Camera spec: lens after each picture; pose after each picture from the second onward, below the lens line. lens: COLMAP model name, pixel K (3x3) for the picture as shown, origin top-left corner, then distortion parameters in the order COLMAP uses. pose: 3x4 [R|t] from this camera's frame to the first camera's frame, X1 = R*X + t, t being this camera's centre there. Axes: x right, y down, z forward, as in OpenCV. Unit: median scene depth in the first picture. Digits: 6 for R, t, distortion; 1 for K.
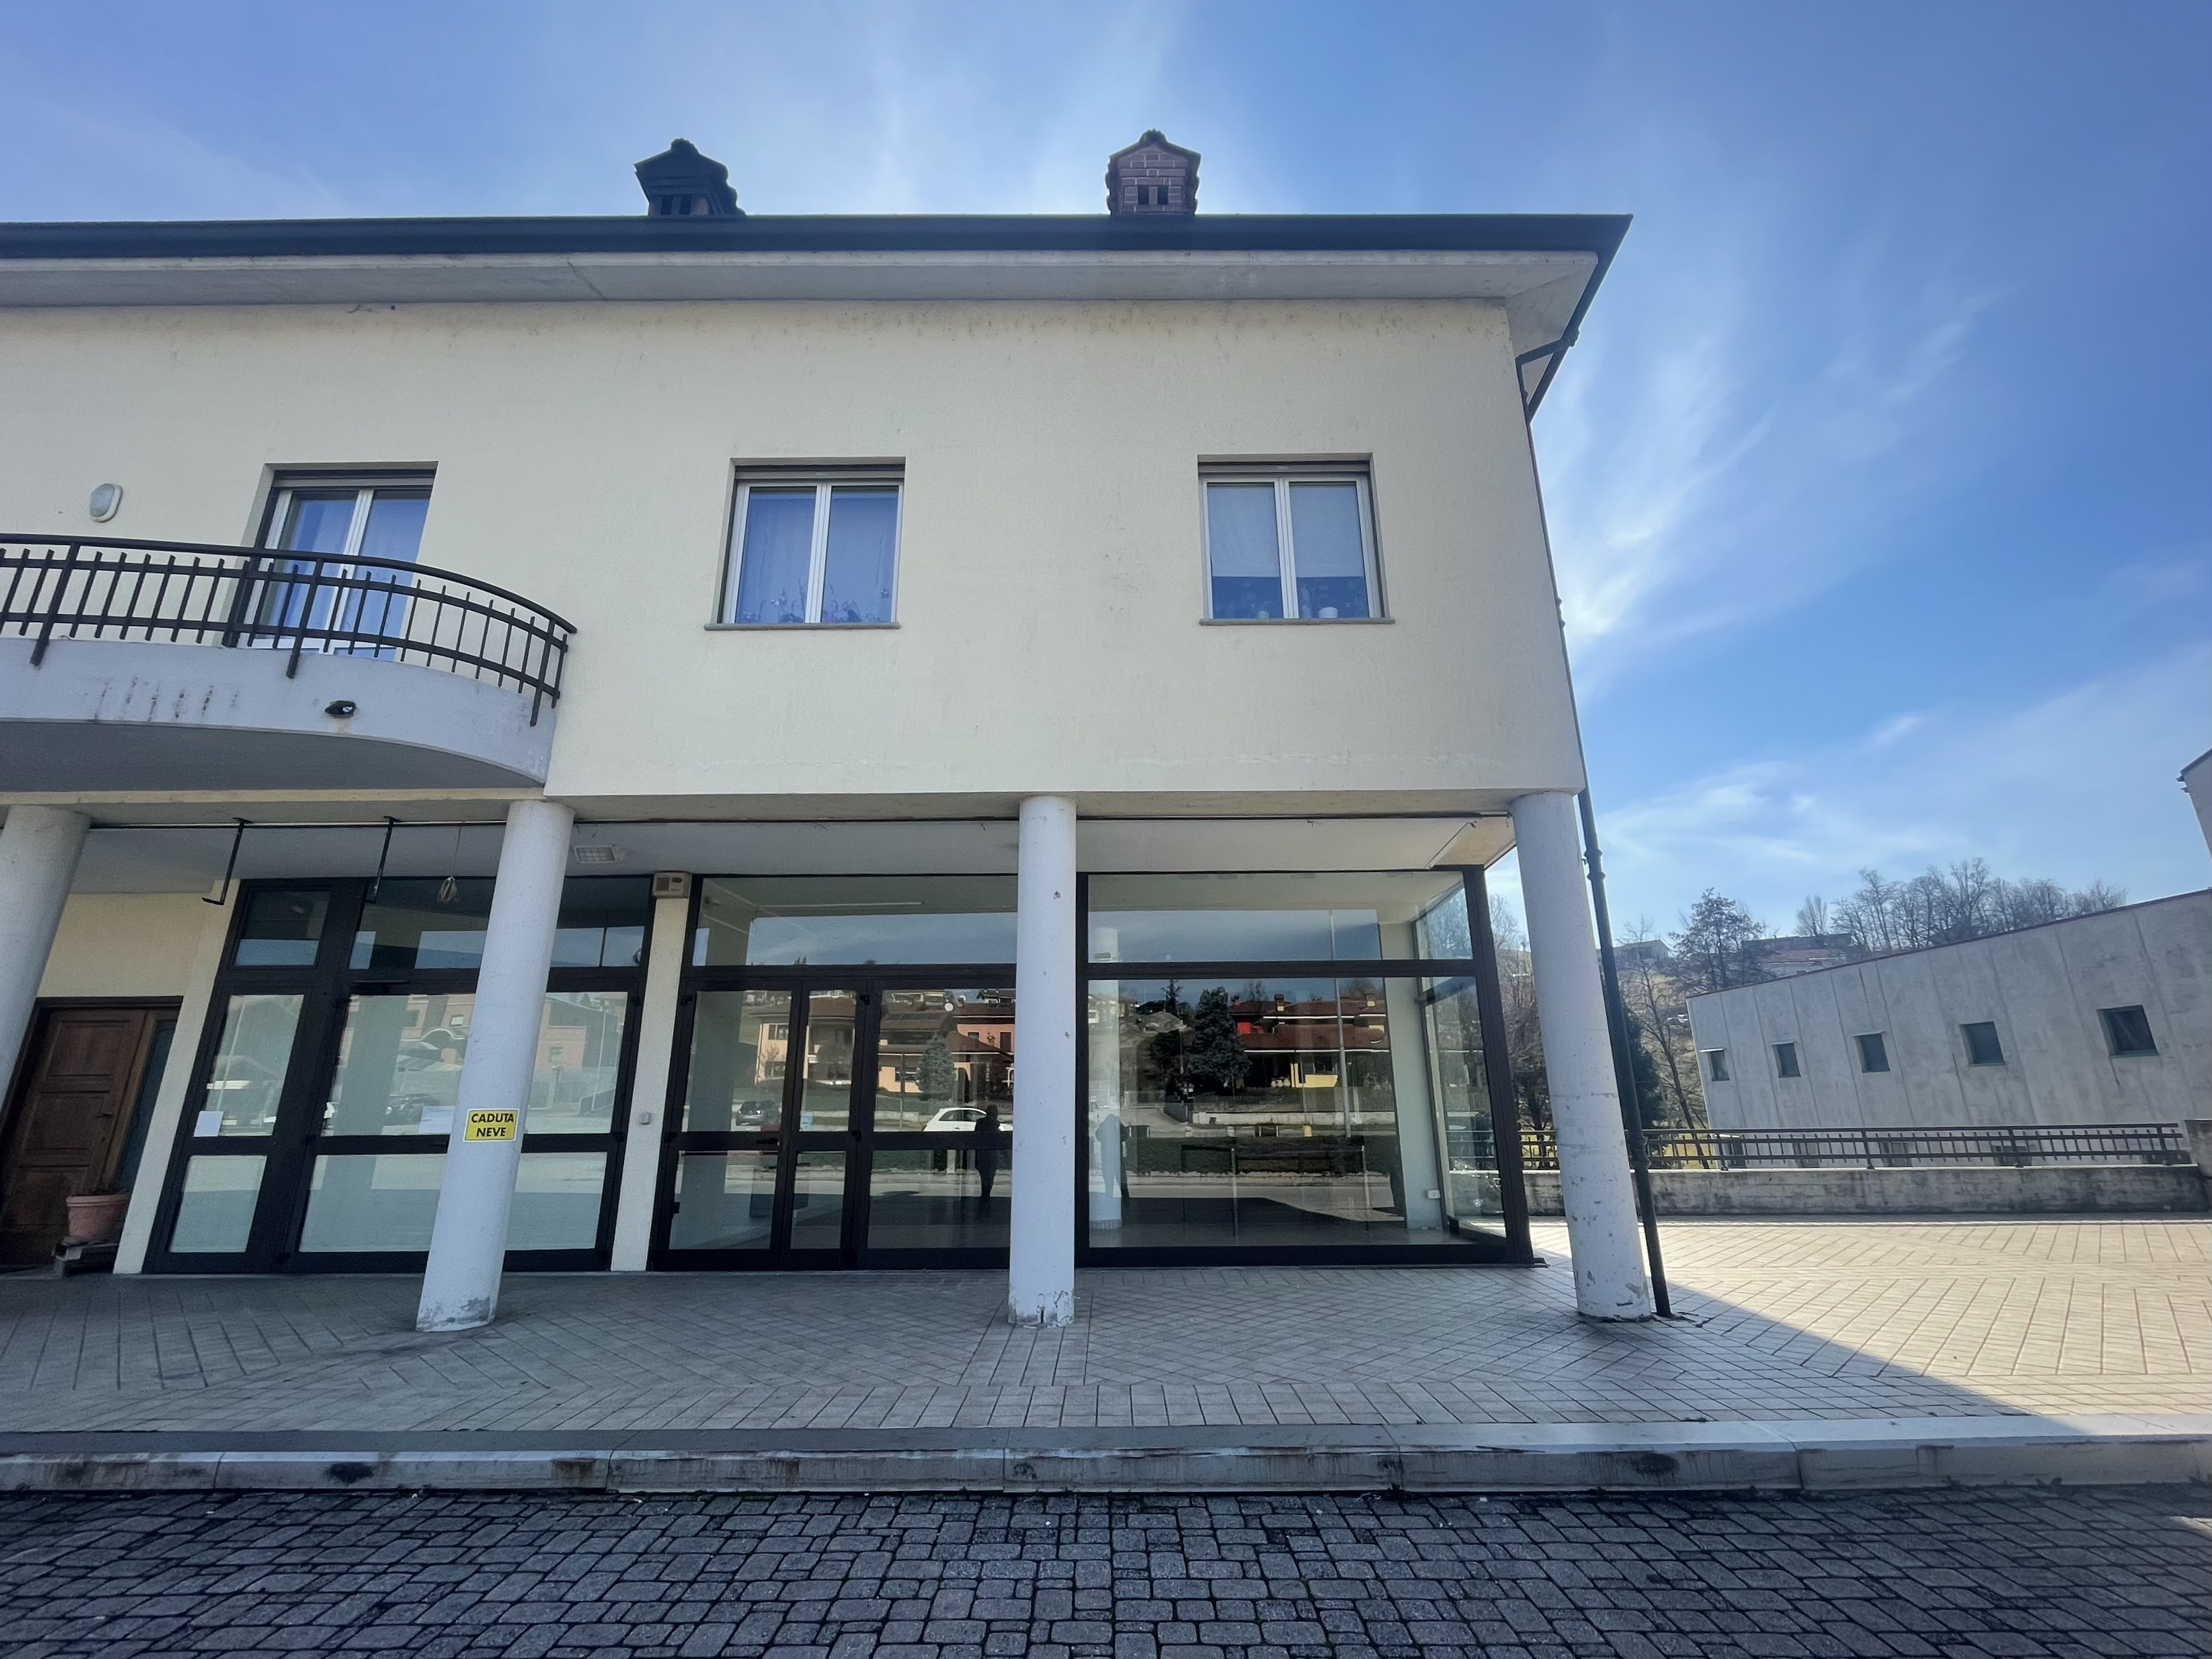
lens RADIAL K [[874.2, 0, 1106.0], [0, 874.2, 829.5], [0, 0, 1]] dist [-0.001499, -0.000280]
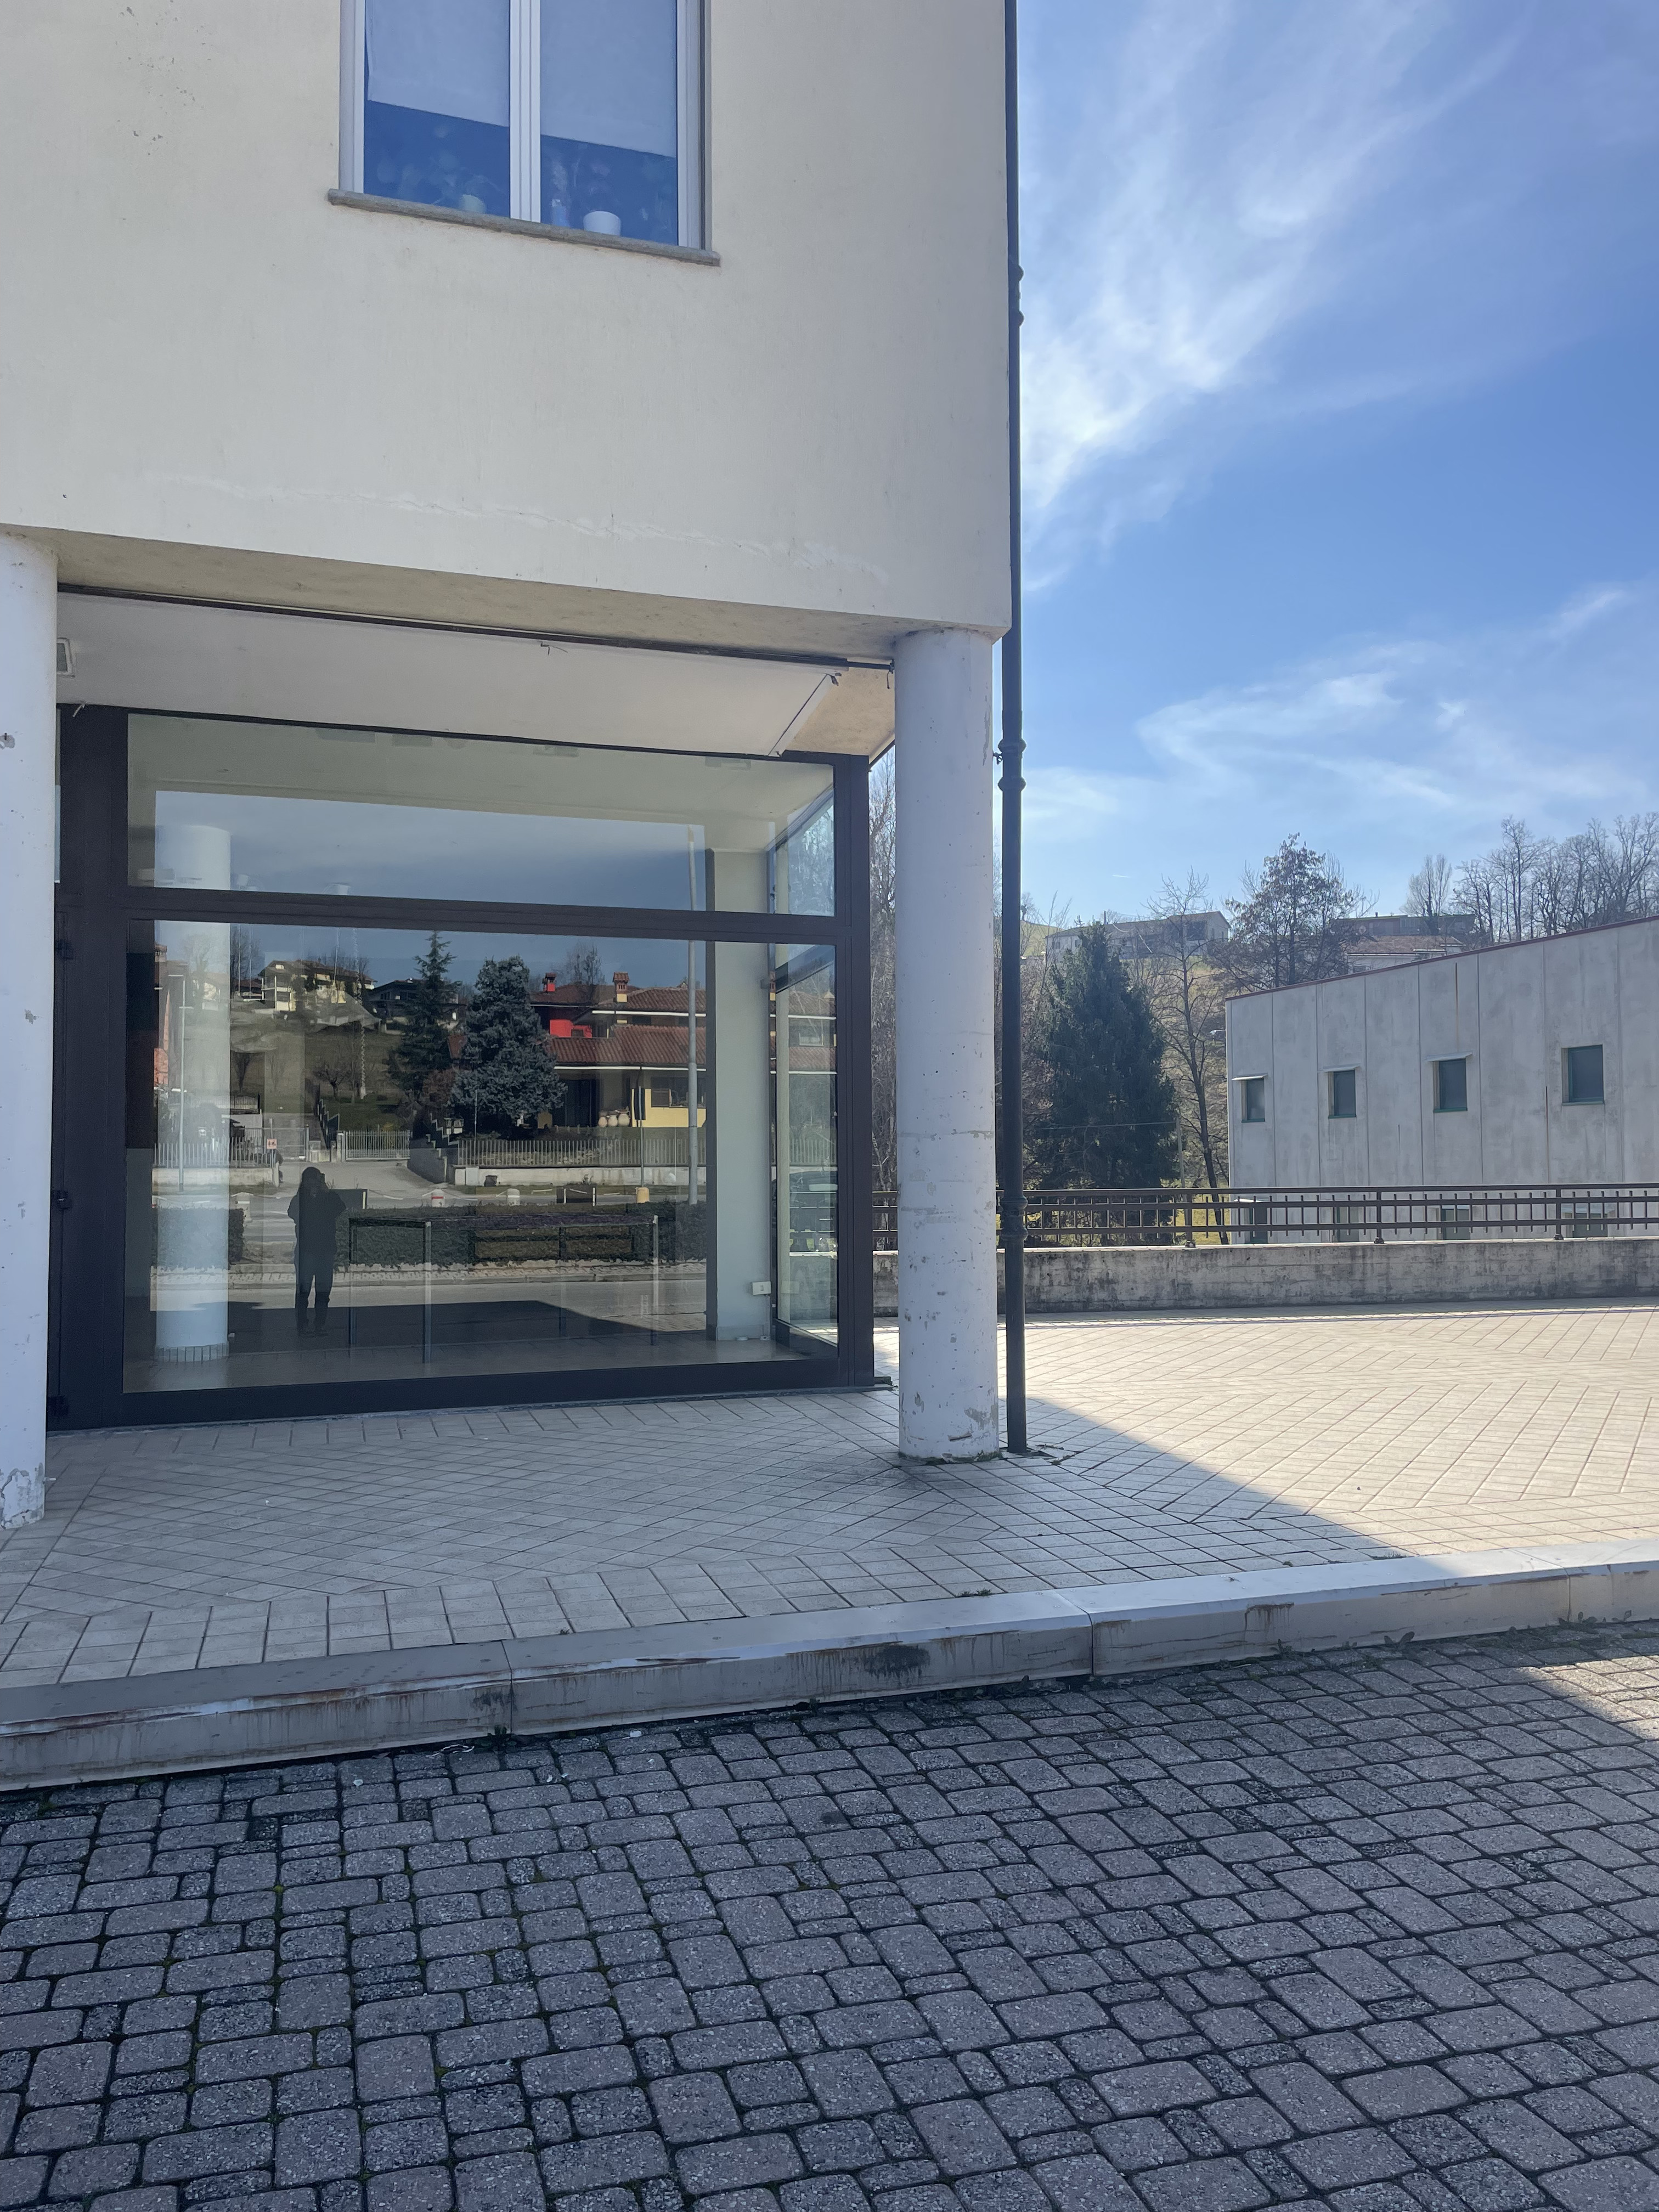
lens RADIAL K [[1532.1, 0, 786.2], [0, 1532.1, 1042.7], [0, 0, 1]] dist [0.081418, -0.087561]
pose [[0.960059, 0.022713, 0.278876, 0.123627], [-0.086090, 0.972327, 0.217183, 0.010555], [-0.266226, -0.232517, 0.935446, 0.013721]]
